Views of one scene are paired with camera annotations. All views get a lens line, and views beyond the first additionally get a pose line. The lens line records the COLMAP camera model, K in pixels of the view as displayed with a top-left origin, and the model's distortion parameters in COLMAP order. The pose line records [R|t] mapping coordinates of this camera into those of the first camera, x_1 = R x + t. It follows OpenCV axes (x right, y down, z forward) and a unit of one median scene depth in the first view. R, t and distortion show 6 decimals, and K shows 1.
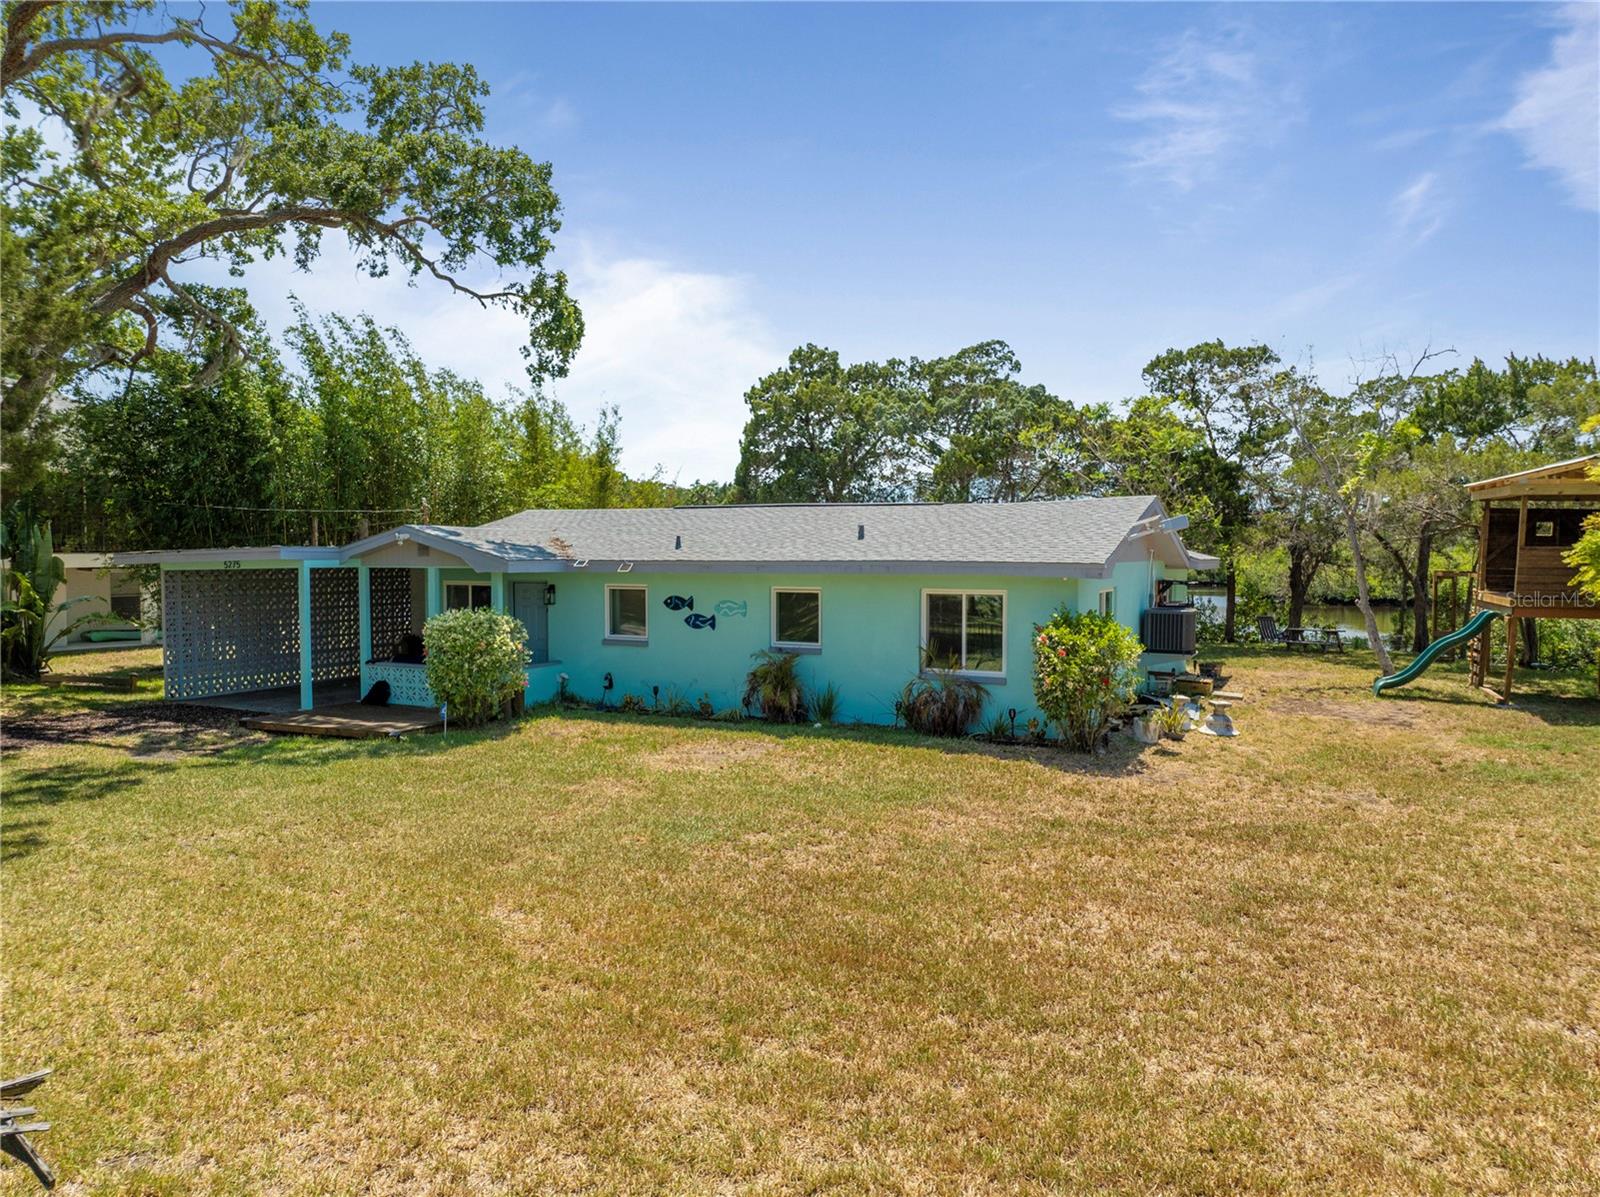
lens RADIAL K [[1114.9, 0, 800.0], [0, 1114.9, 598.5], [0, 0, 1]] dist [-0.002530, -0.000302]
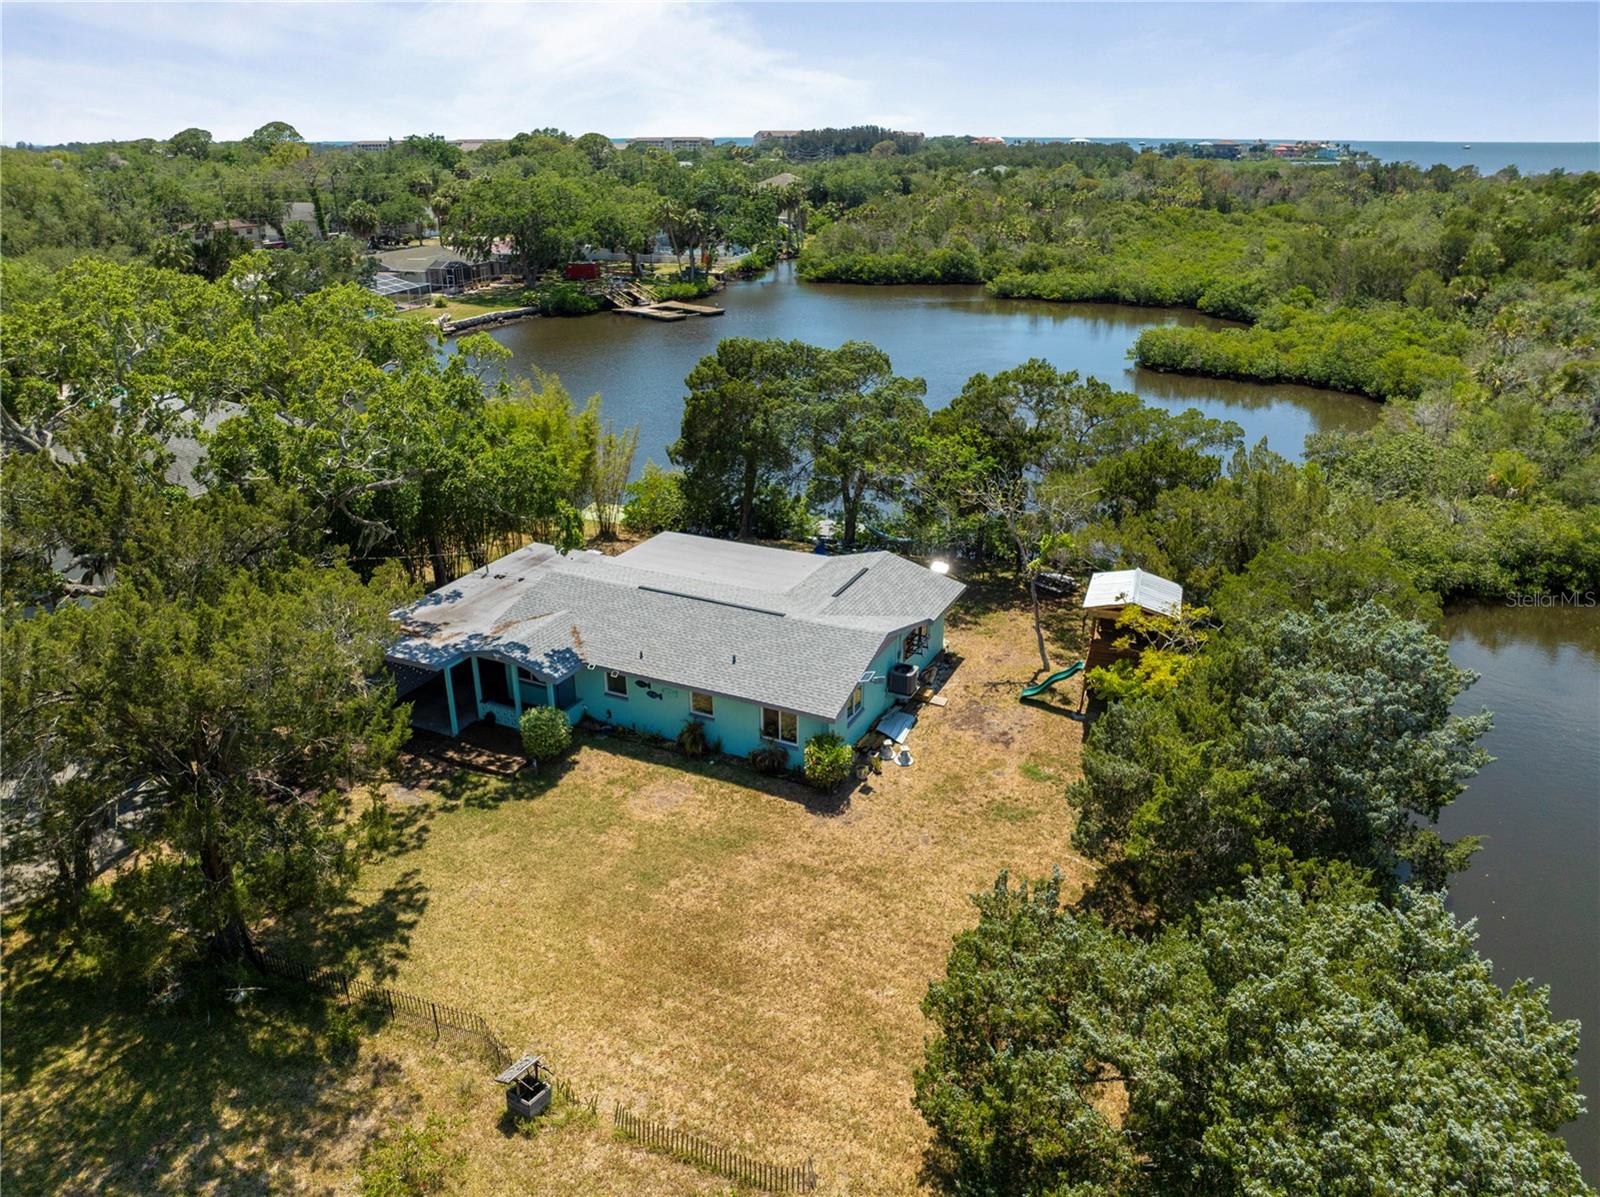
lens RADIAL K [[1114.9, 0, 800.0], [0, 1114.9, 598.5], [0, 0, 1]] dist [-0.002530, -0.000302]
pose [[0.999833, -0.009732, 0.015453, 0.136397], [0.003791, 0.938350, 0.345667, -0.807132], [-0.017864, -0.345551, 0.938230, -0.777897]]
